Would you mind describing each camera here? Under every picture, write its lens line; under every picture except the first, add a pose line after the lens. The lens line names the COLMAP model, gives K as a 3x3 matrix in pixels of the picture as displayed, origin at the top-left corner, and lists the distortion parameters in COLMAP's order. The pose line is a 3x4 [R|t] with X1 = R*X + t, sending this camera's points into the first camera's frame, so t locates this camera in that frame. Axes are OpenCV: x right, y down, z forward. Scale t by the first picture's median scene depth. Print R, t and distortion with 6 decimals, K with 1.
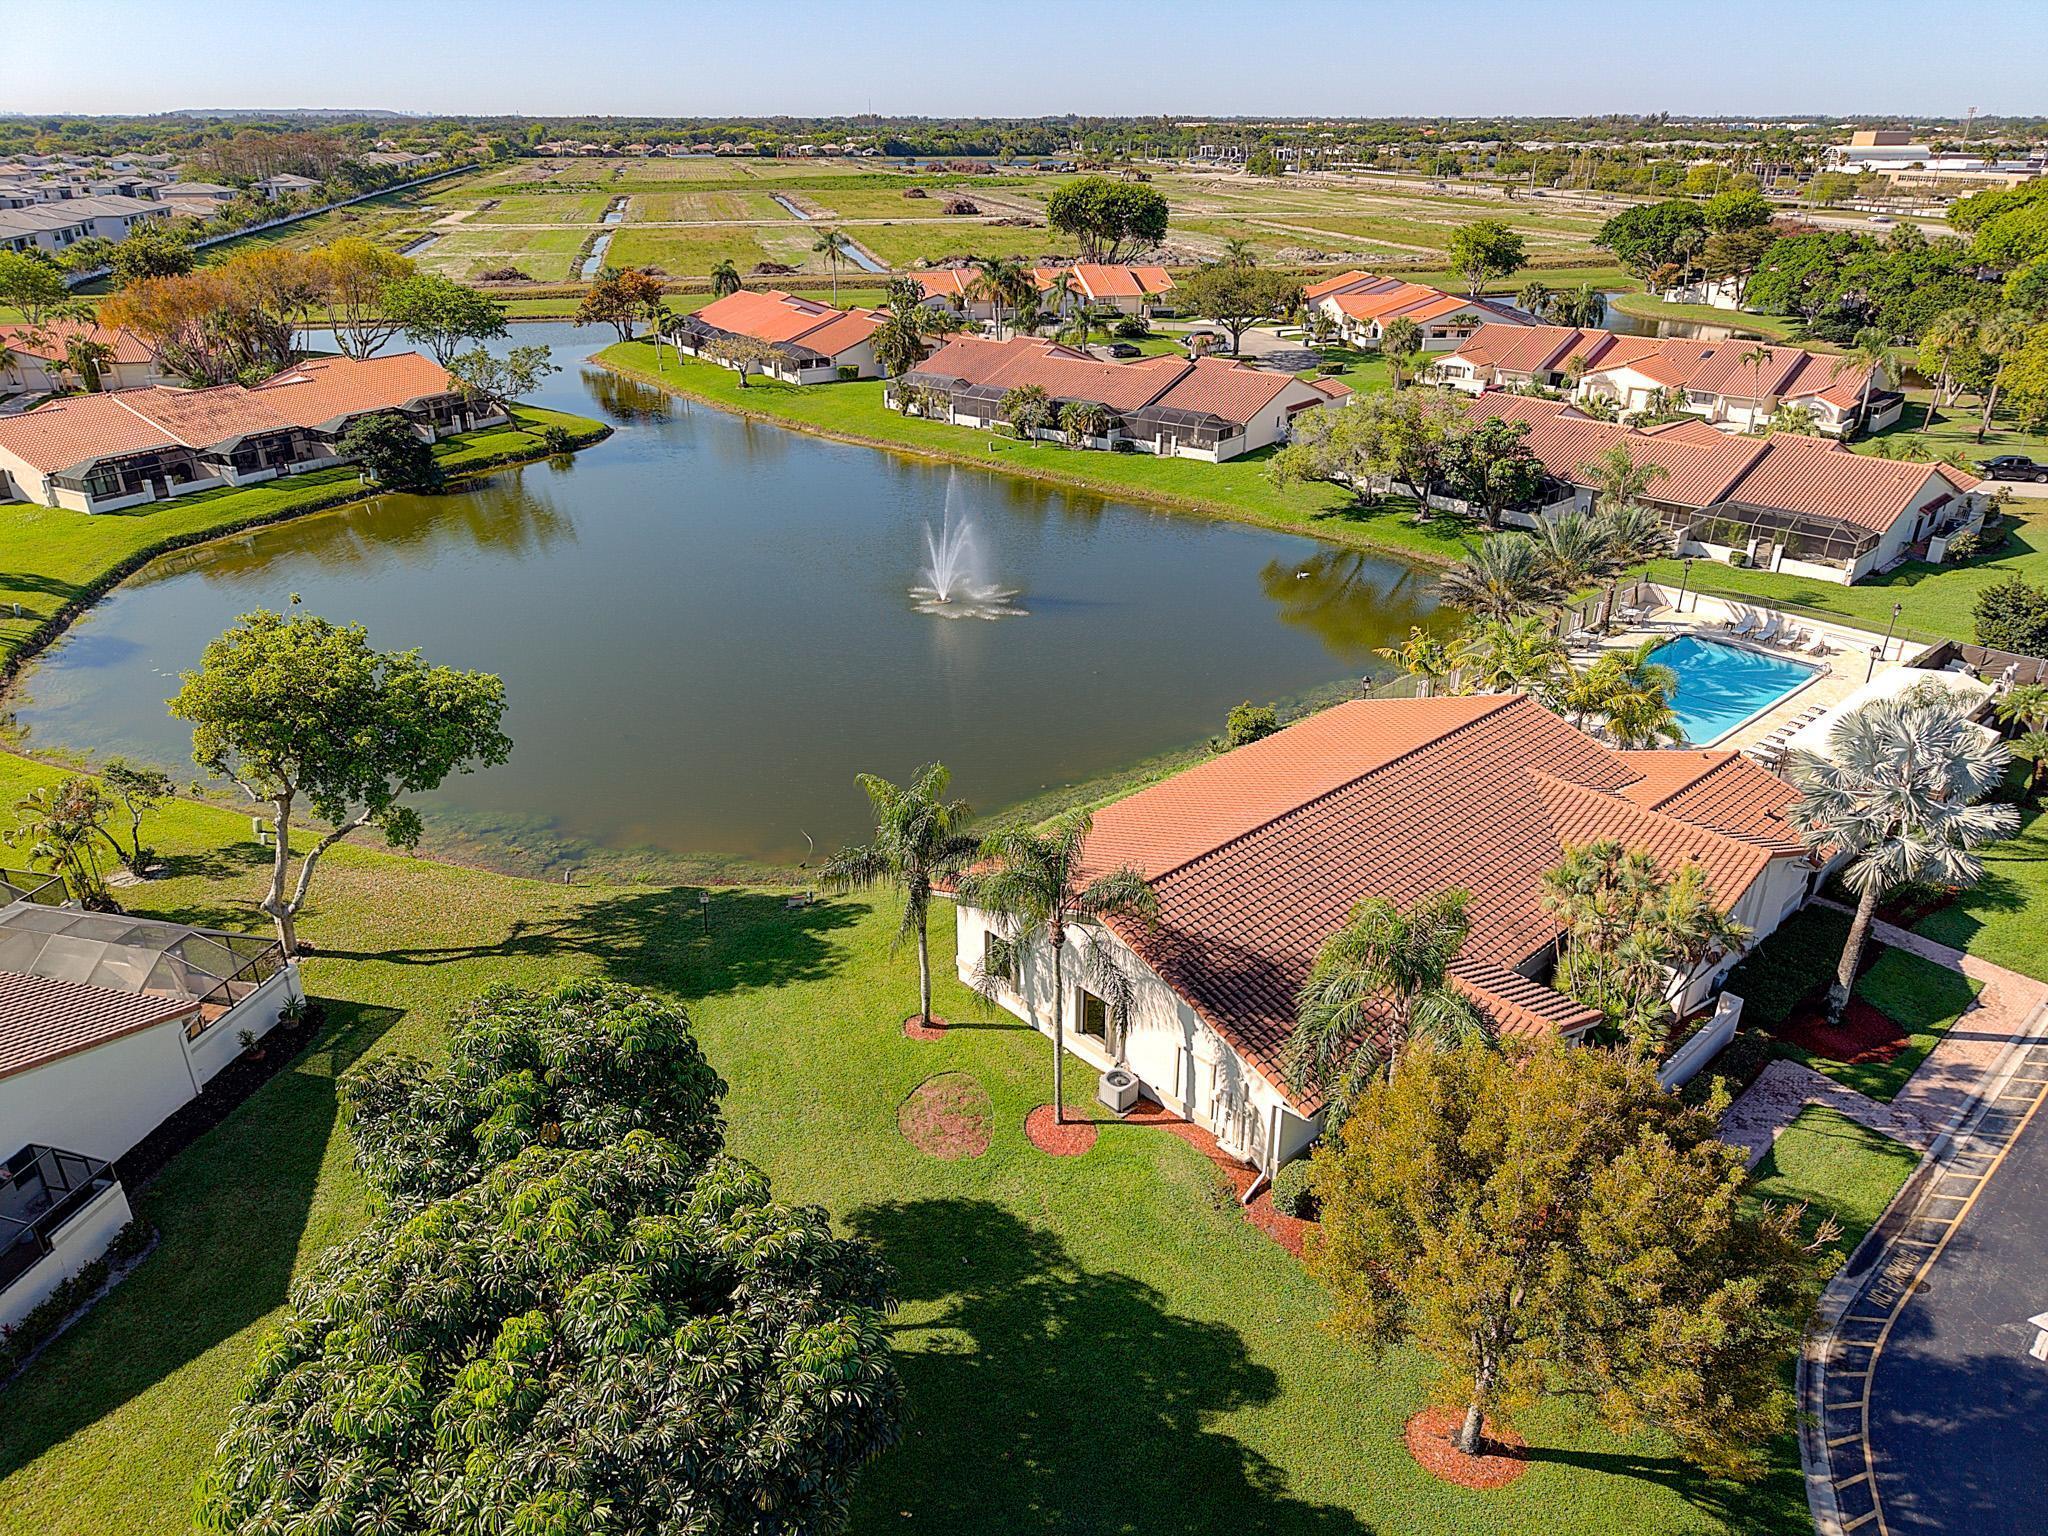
lens RADIAL K [[1374.1, 0, 1030.3], [0, 1374.1, 763.6], [0, 0, 1]] dist [0.010442, -0.007416]
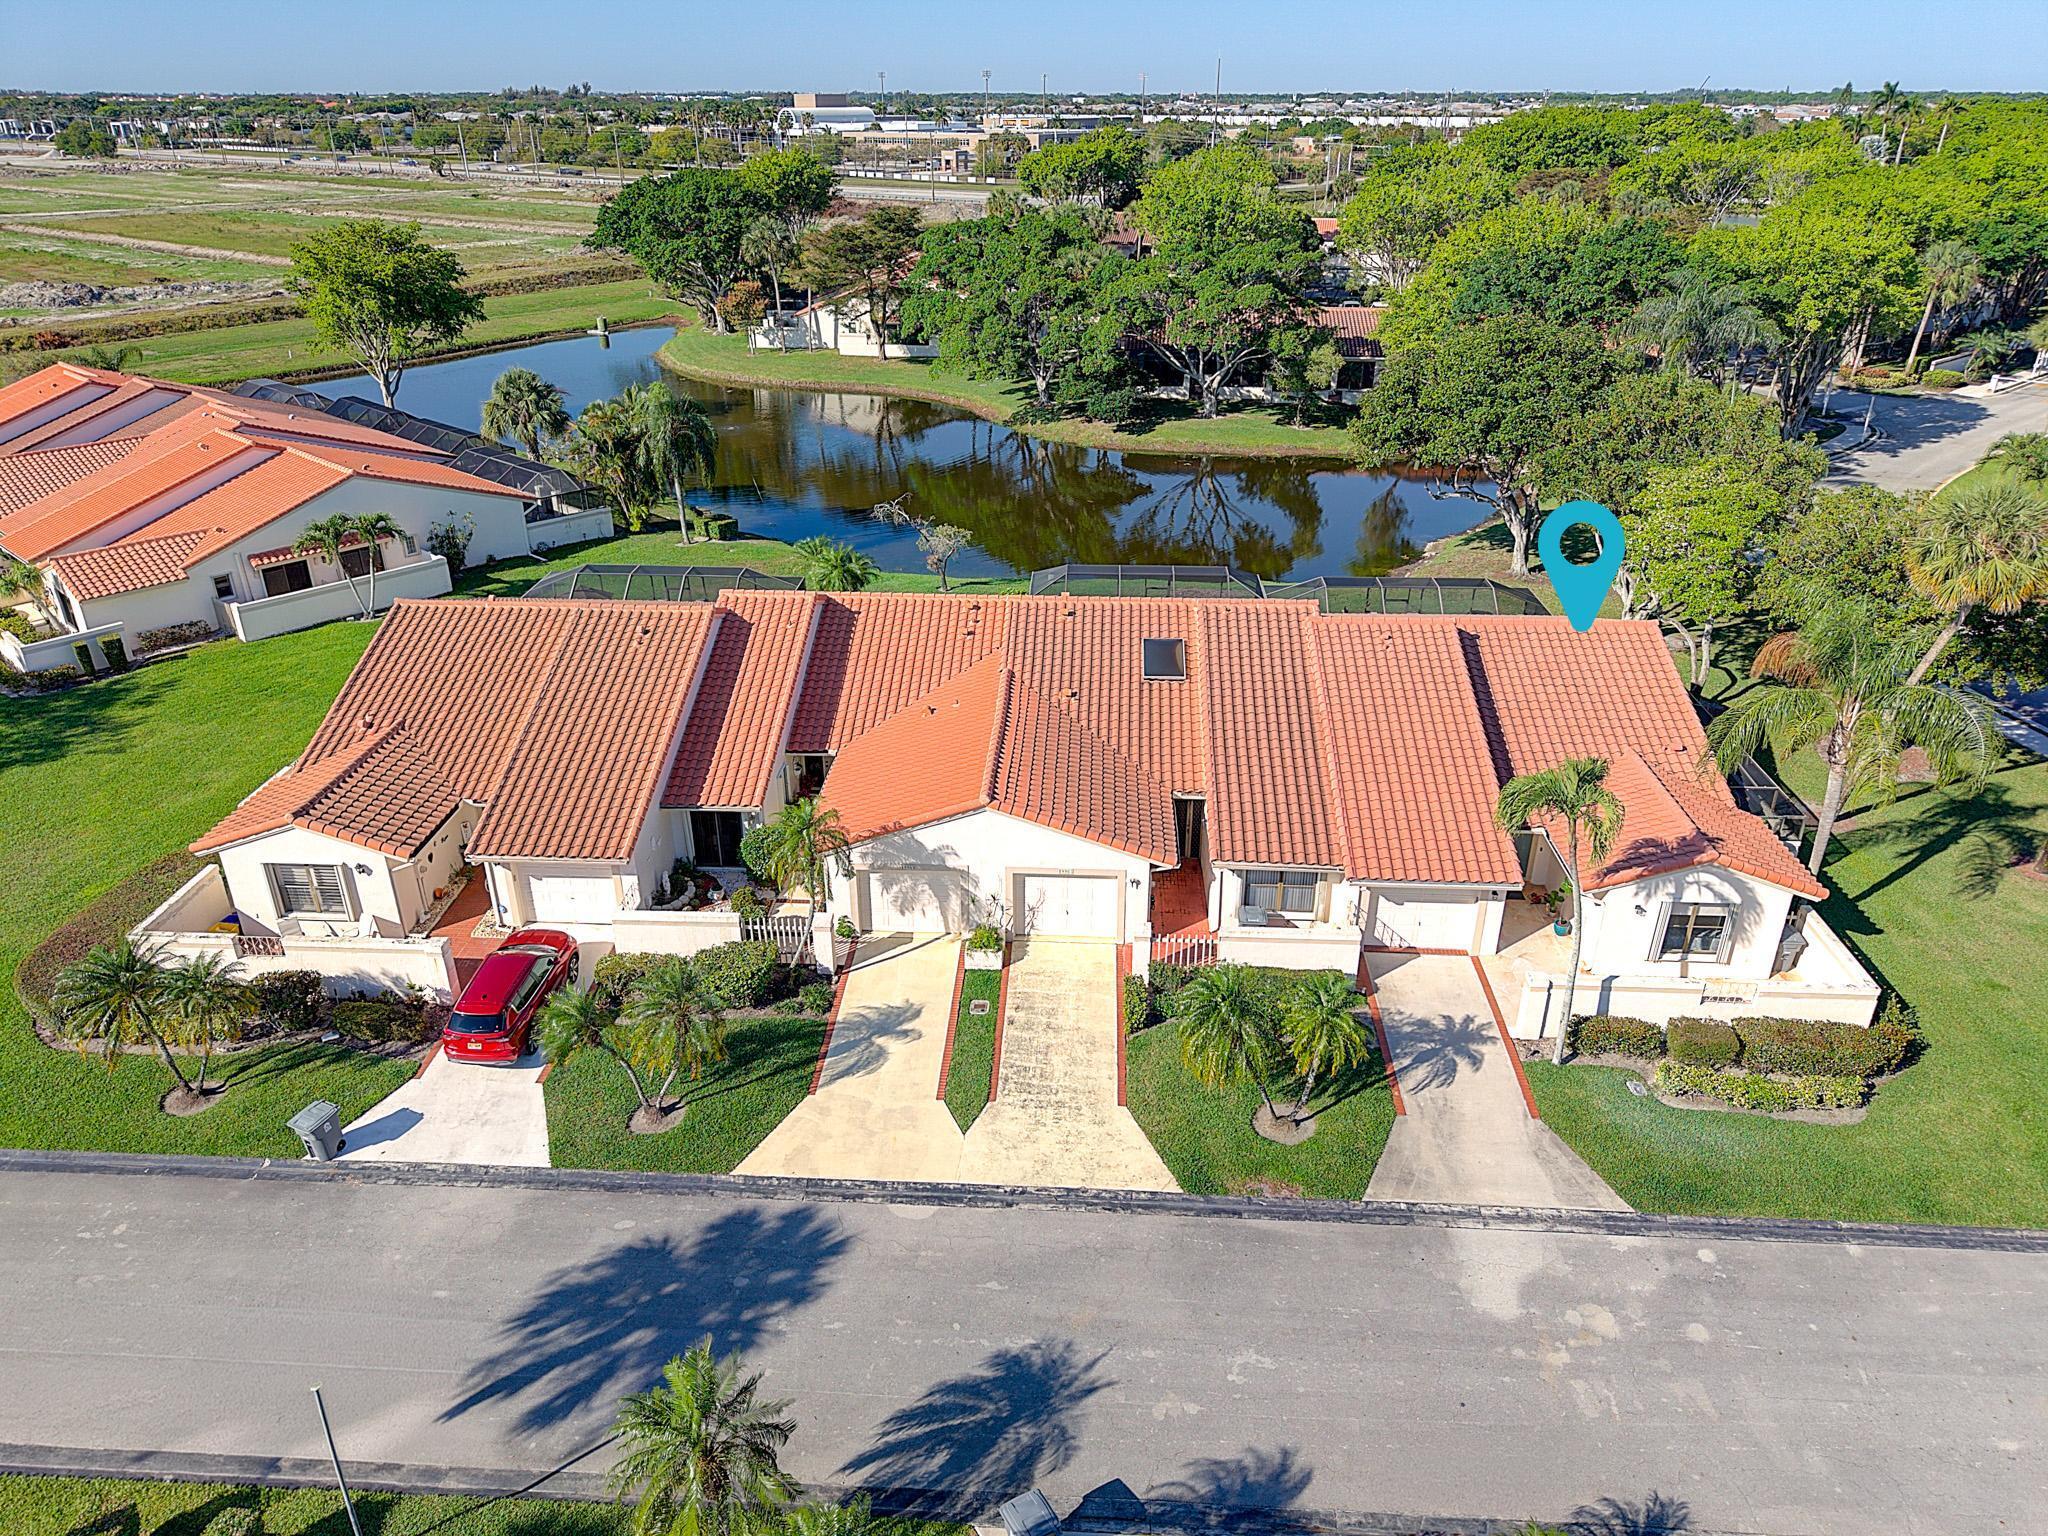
lens RADIAL K [[1366.2, 0, 1030.2], [0, 1366.2, 762.4], [0, 0, 1]] dist [0.021082, -0.020546]
pose [[0.776848, -0.276551, 0.565708, 0.152899], [0.268736, 0.958079, 0.099329, -0.163140], [-0.569463, 0.074862, 0.818601, 0.403623]]
